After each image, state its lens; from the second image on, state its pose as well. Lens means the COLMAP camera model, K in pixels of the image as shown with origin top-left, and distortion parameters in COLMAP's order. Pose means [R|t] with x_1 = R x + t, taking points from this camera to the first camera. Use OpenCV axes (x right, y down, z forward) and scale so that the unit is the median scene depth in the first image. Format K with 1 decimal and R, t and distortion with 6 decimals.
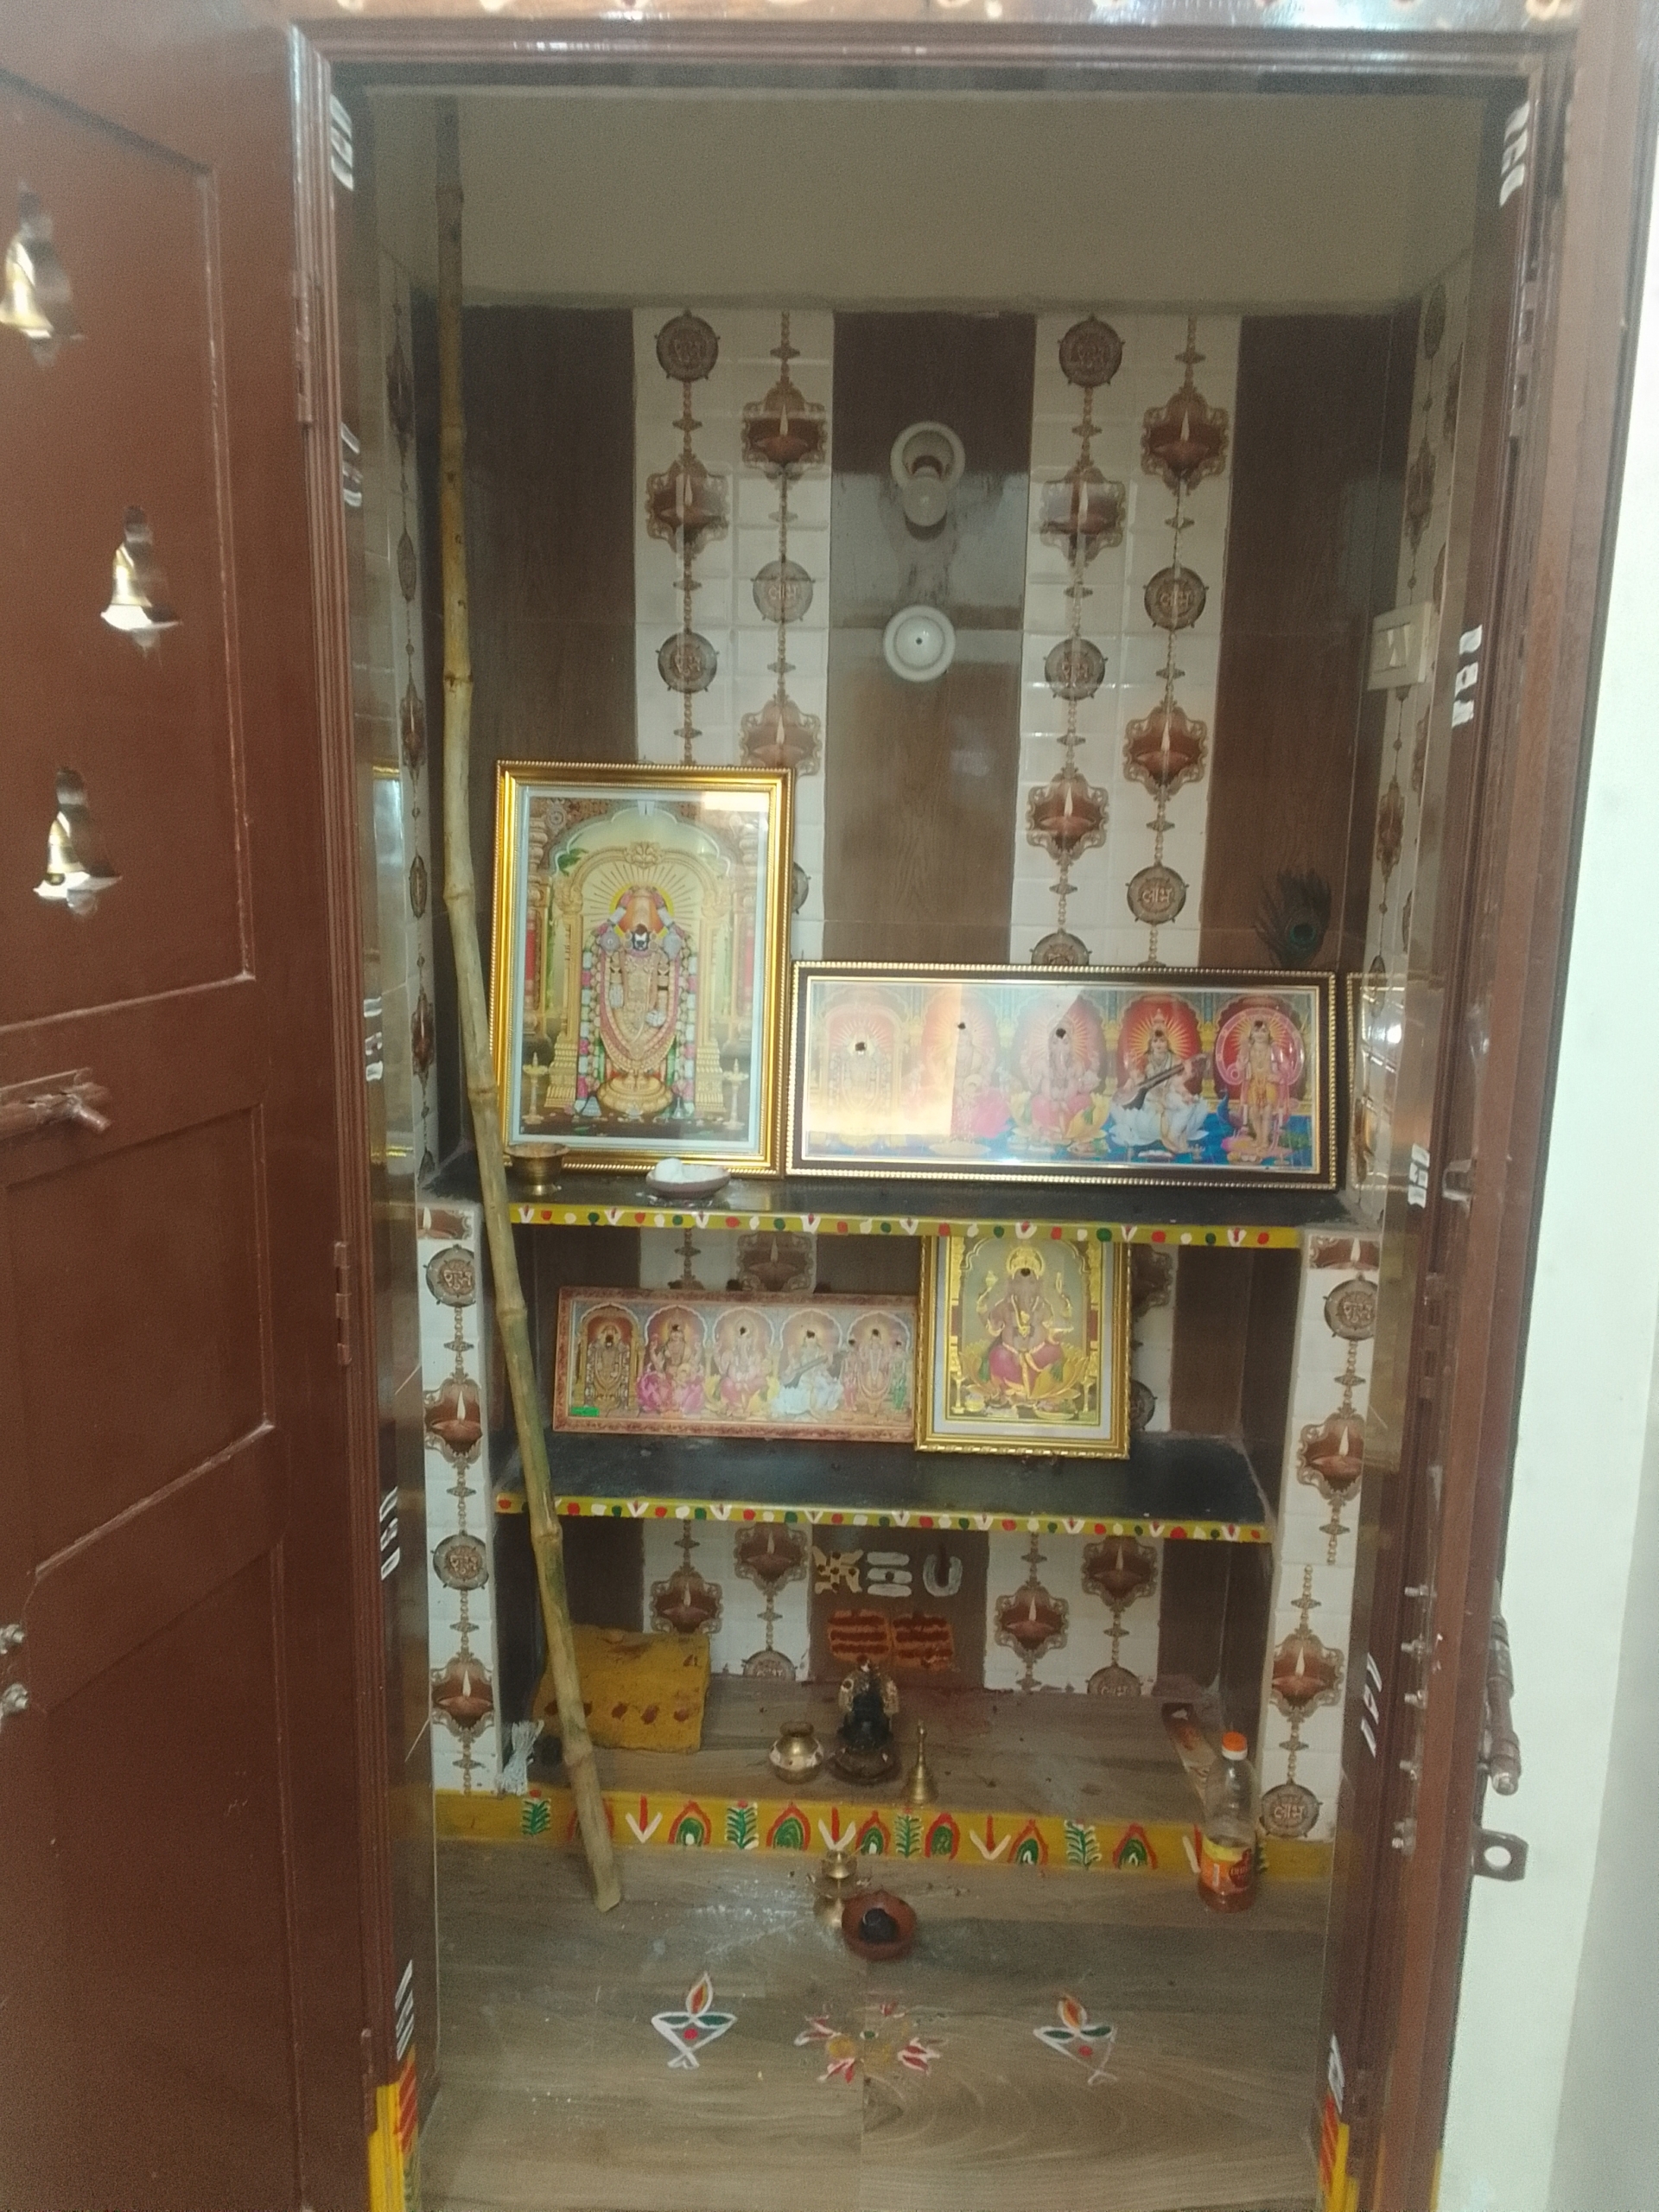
lens RADIAL K [[1785.4, 0, 829.5], [0, 1785.4, 1106.0], [0, 0, 1]] dist [0.142048, -0.280754]
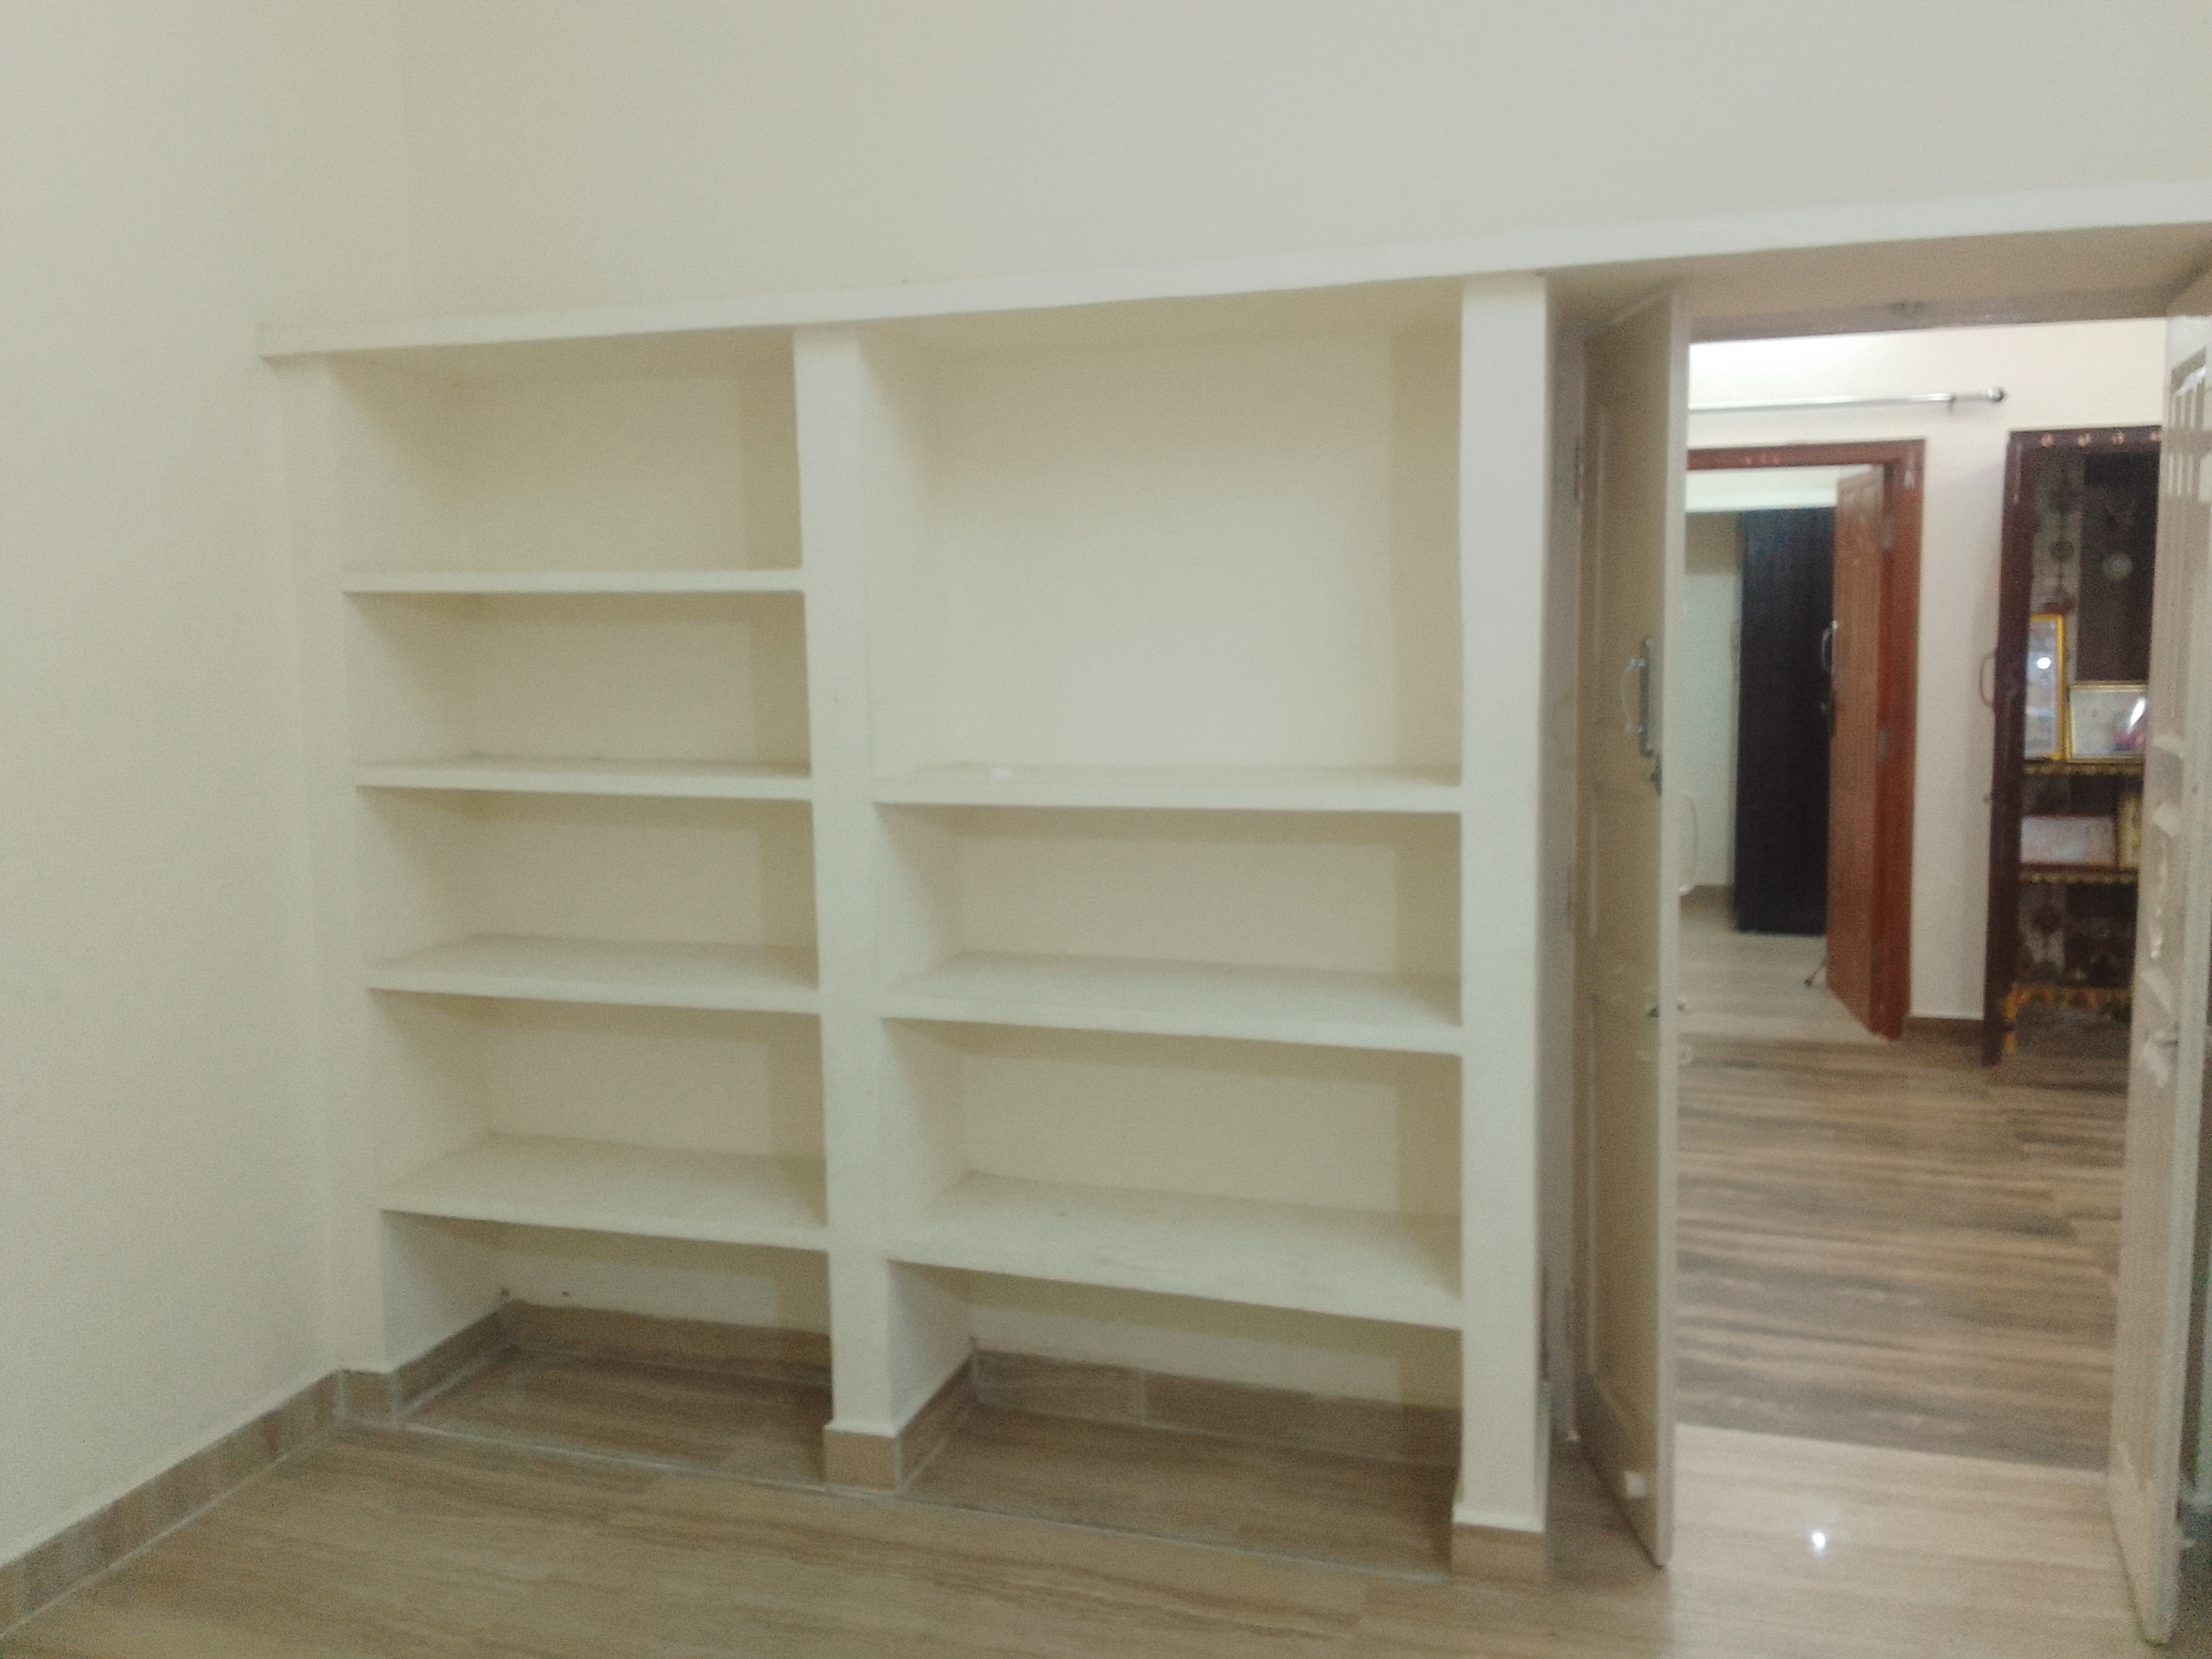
lens RADIAL K [[1785.4, 0, 1106.0], [0, 1785.4, 829.5], [0, 0, 1]] dist [0.142048, -0.280754]
pose [[0.966659, -0.010566, -0.255849, -0.727144], [-0.011571, 0.996325, -0.084863, 0.391847], [0.255806, 0.084994, 0.962985, -2.004966]]
